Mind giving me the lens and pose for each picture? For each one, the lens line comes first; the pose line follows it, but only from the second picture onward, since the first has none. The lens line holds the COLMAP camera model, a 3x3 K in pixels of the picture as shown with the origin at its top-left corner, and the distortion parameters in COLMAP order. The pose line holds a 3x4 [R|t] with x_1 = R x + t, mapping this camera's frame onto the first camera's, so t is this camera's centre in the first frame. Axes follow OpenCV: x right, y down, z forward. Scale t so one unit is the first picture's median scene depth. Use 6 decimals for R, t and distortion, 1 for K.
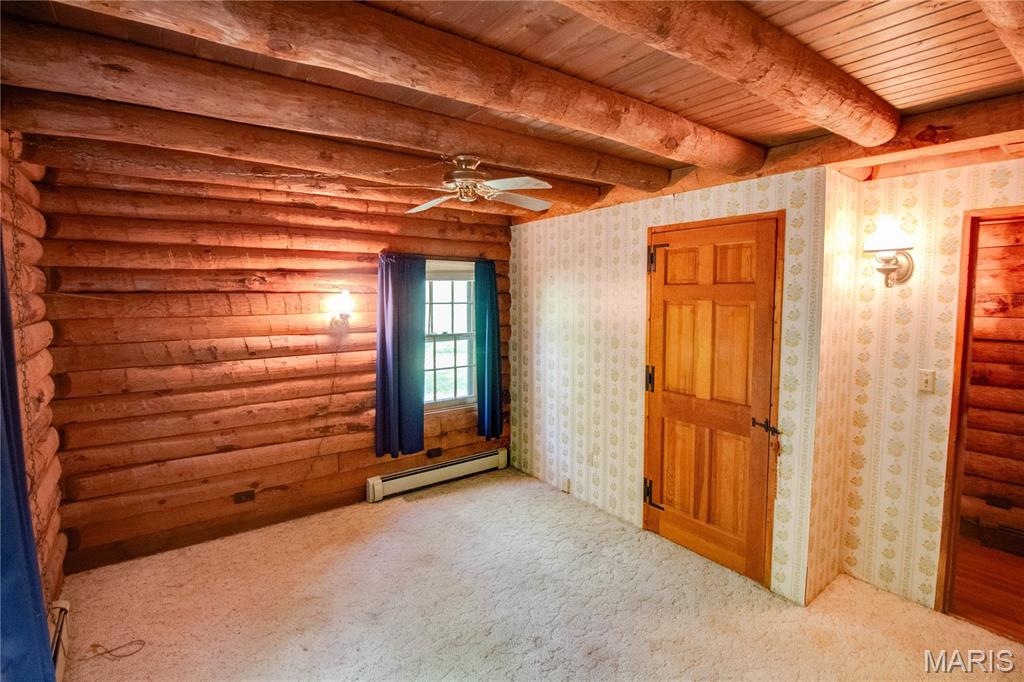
lens RADIAL K [[482.2, 0, 514.7], [0, 482.2, 331.1], [0, 0, 1]] dist [-0.000490, -0.014072]
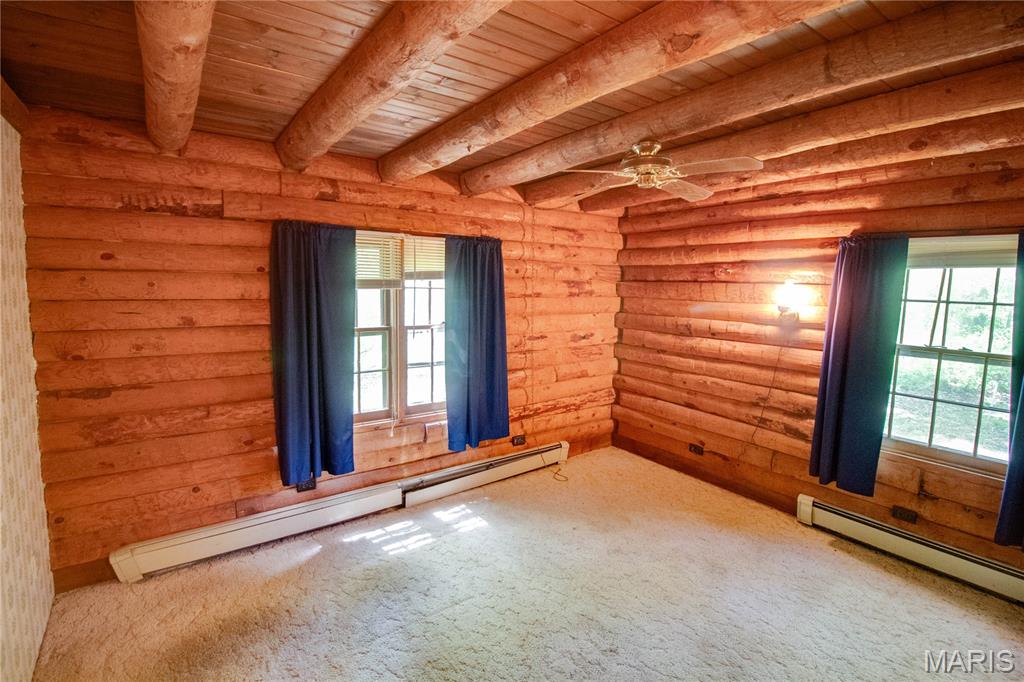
lens RADIAL K [[482.2, 0, 514.7], [0, 482.2, 331.1], [0, 0, 1]] dist [-0.000490, -0.014072]
pose [[-0.021067, 0.106713, -0.994067, 0.608855], [-0.090377, 0.990013, 0.108193, -0.042200], [0.995685, 0.092120, -0.011212, 0.503494]]
